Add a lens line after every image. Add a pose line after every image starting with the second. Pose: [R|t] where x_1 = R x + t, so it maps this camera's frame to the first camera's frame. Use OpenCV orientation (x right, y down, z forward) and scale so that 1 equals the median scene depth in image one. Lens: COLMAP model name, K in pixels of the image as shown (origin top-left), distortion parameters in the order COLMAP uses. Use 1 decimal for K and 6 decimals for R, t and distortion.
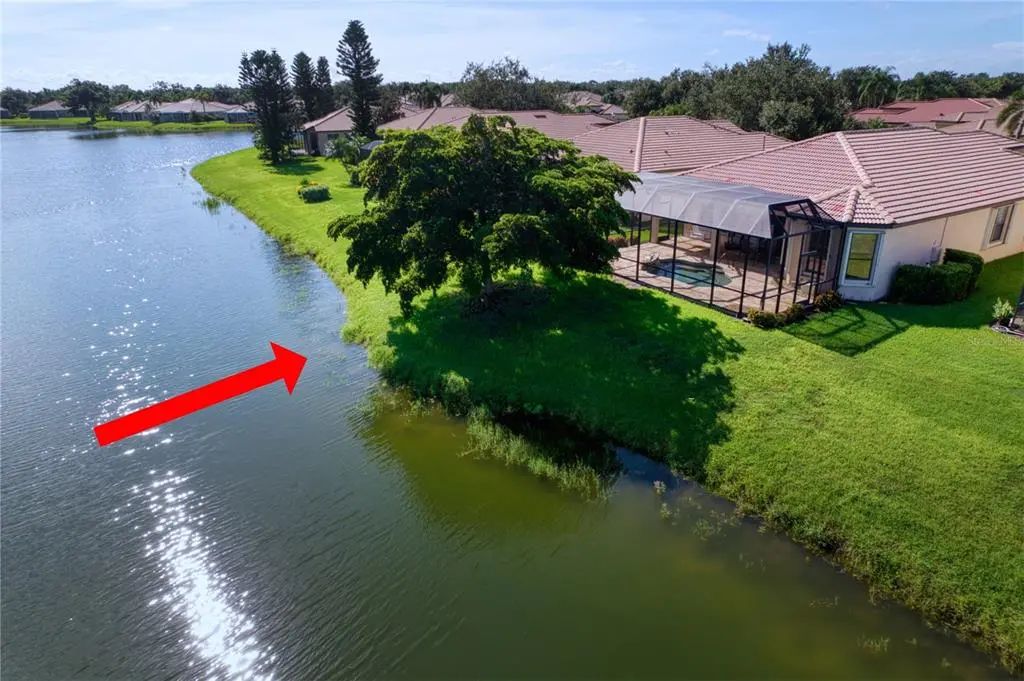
lens RADIAL K [[640.4, 0, 513.8], [0, 640.4, 335.7], [0, 0, 1]] dist [-0.040024, 0.019716]
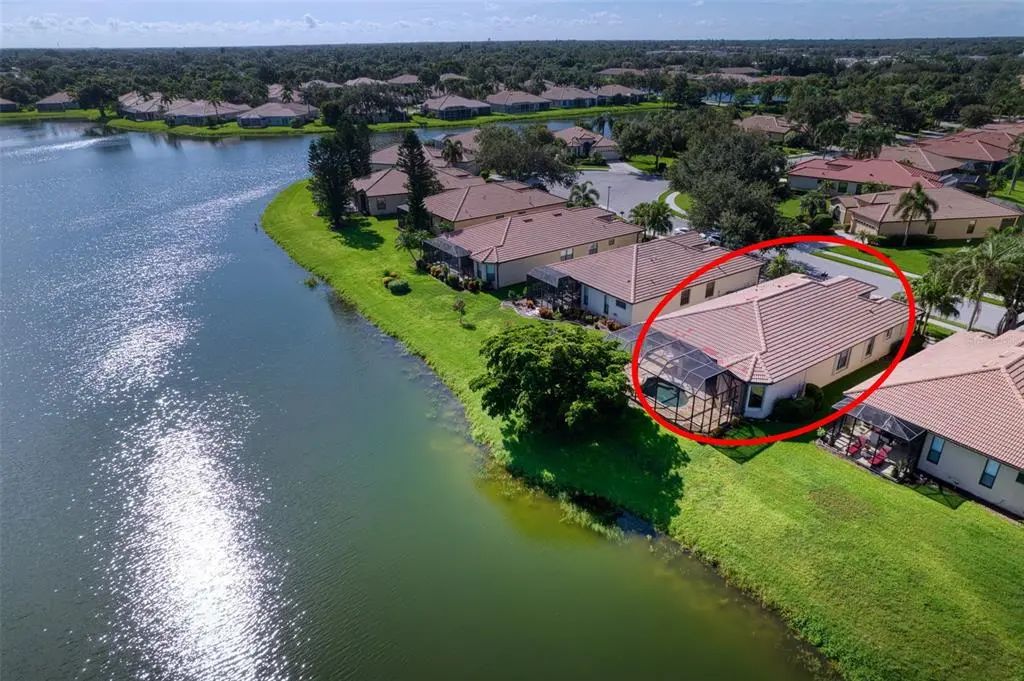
lens RADIAL K [[640.4, 0, 511.2], [0, 640.4, 340.7], [0, 0, 1]] dist [-0.040024, 0.019716]
pose [[0.999682, -0.012485, 0.021909, -0.245200], [0.010821, 0.997162, 0.074500, -0.505331], [-0.022777, -0.074239, 0.996980, -0.972395]]
